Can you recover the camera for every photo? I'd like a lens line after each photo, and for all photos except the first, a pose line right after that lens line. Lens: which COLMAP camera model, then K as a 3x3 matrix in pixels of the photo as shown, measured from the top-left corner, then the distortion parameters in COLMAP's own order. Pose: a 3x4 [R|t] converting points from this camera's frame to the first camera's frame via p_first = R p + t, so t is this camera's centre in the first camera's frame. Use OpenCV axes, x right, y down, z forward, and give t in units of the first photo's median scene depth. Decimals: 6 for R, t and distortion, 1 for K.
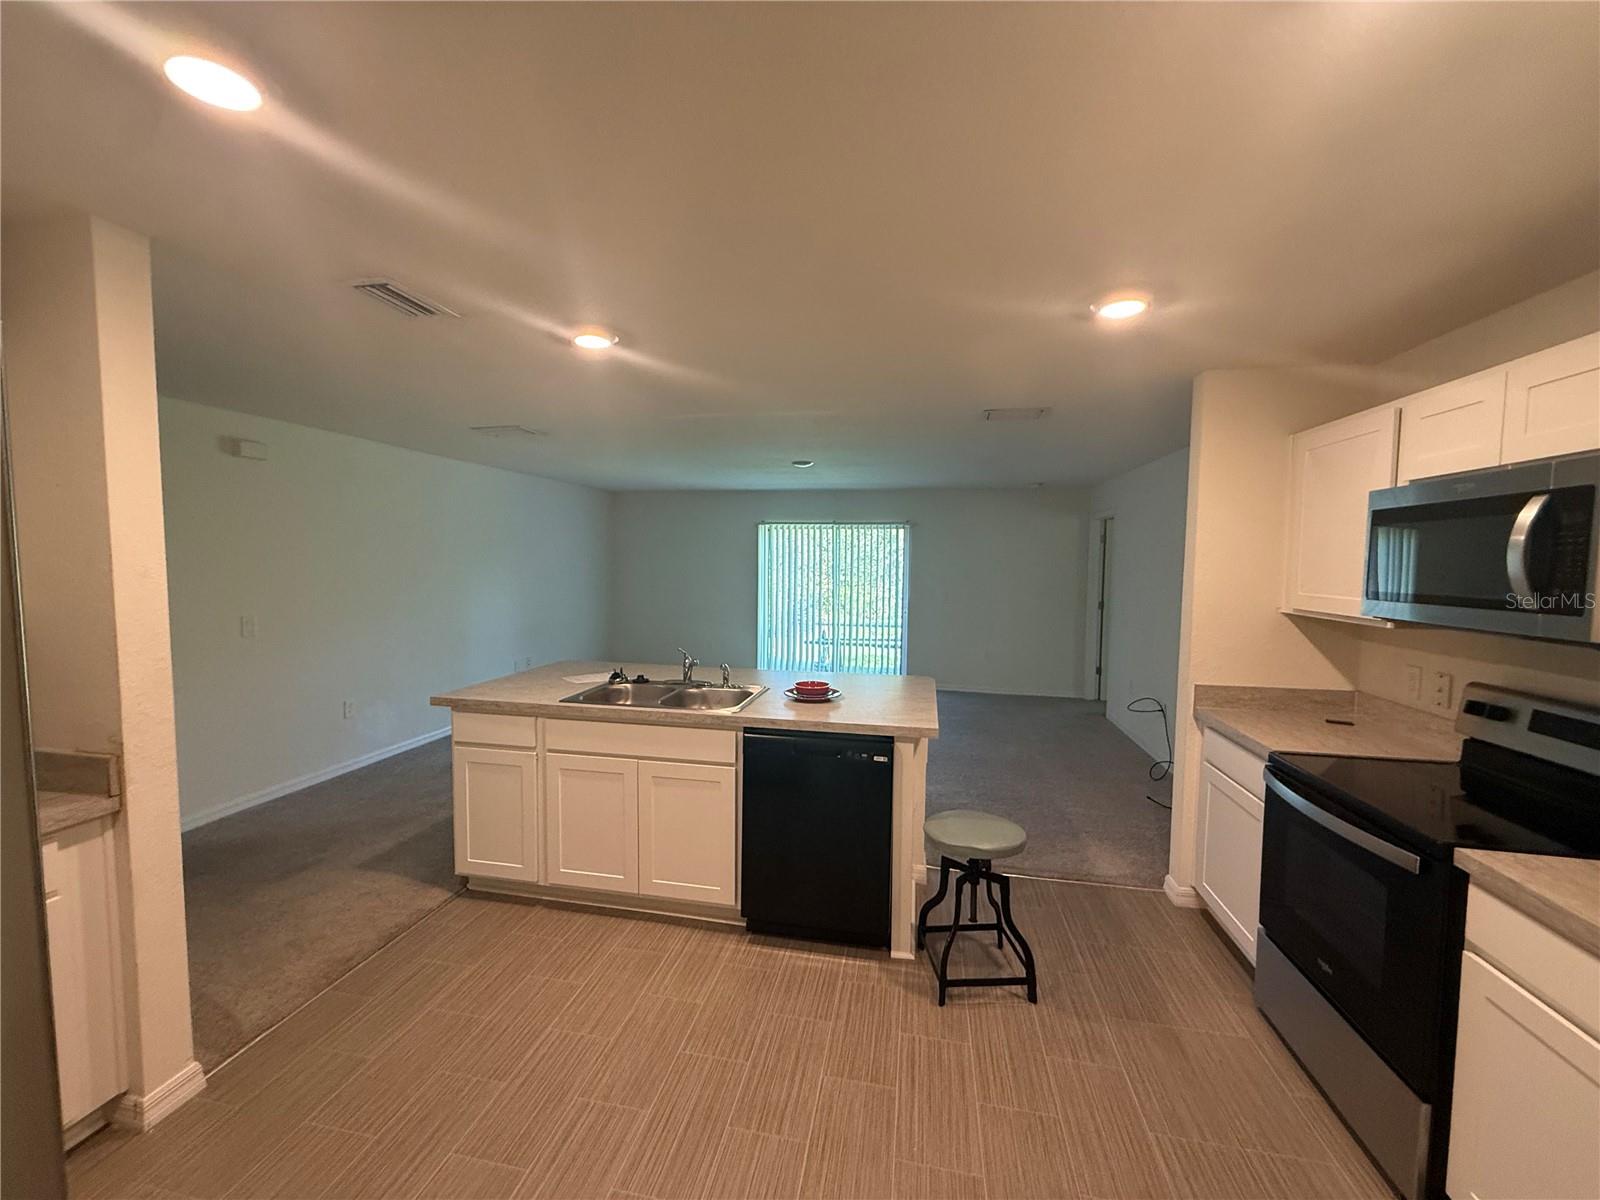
lens RADIAL K [[637.0, 0, 800.0], [0, 637.0, 600.0], [0, 0, 1]] dist [0.000780, 0.000033]
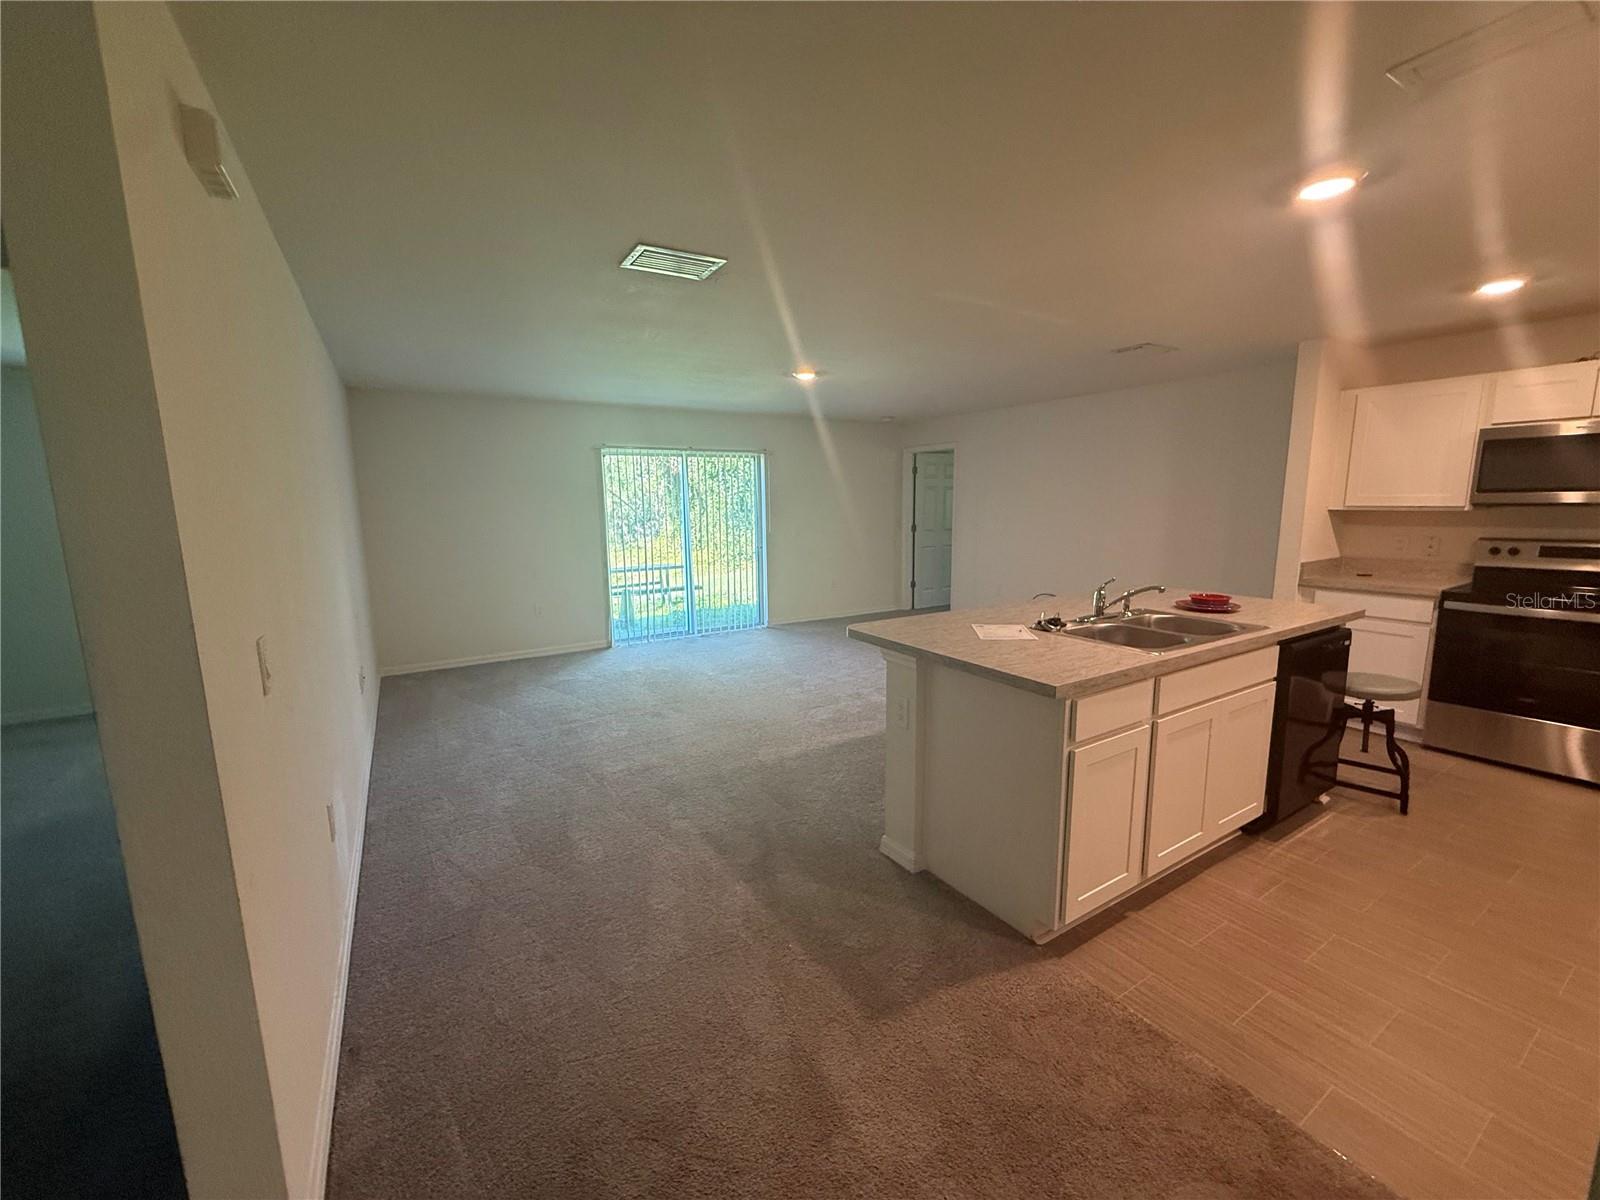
lens RADIAL K [[637.0, 0, 800.0], [0, 637.0, 600.0], [0, 0, 1]] dist [0.000780, 0.000033]
pose [[0.732781, -0.127589, 0.668396, -0.465085], [0.065893, 0.990953, 0.116921, -0.010918], [-0.677267, -0.041635, 0.734558, 0.276302]]
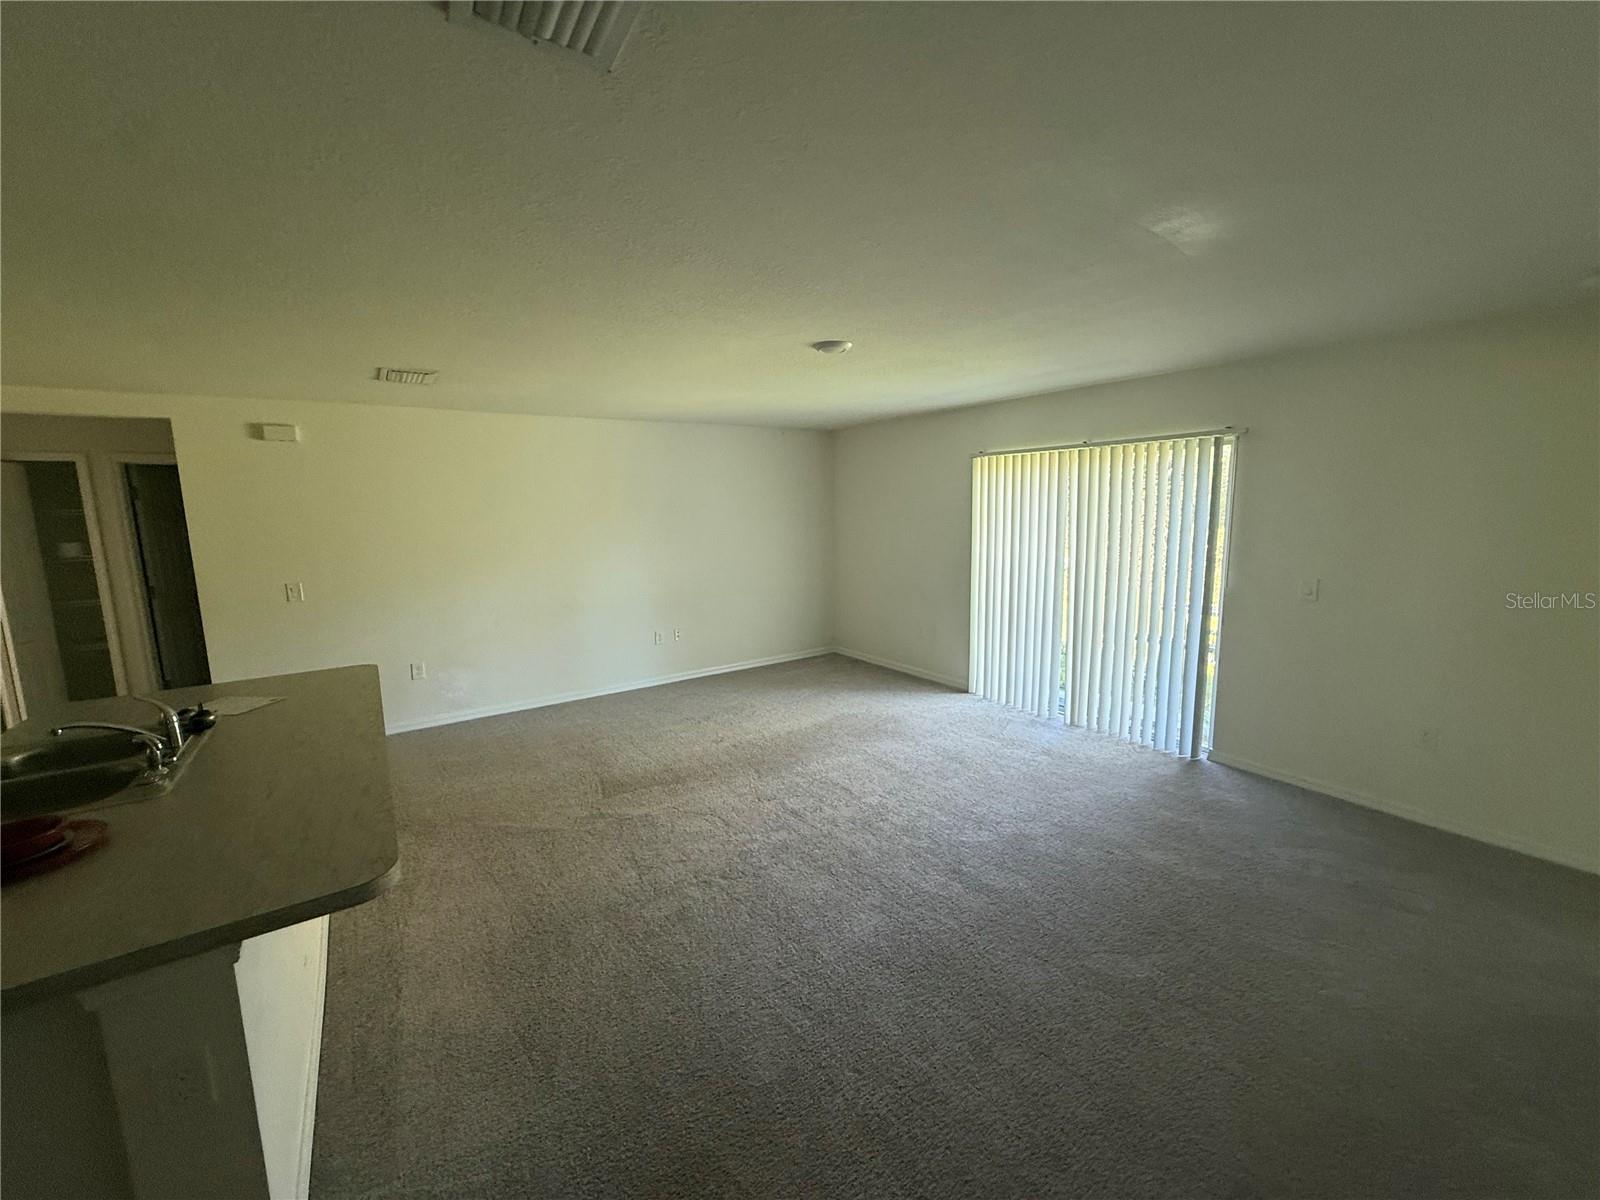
lens RADIAL K [[637.0, 0, 800.0], [0, 637.0, 600.0], [0, 0, 1]] dist [0.000780, 0.000033]
pose [[0.725734, 0.071716, -0.684227, 0.293259], [-0.013084, 0.995811, 0.090496, -0.029848], [0.687851, -0.056723, 0.723632, 0.411632]]
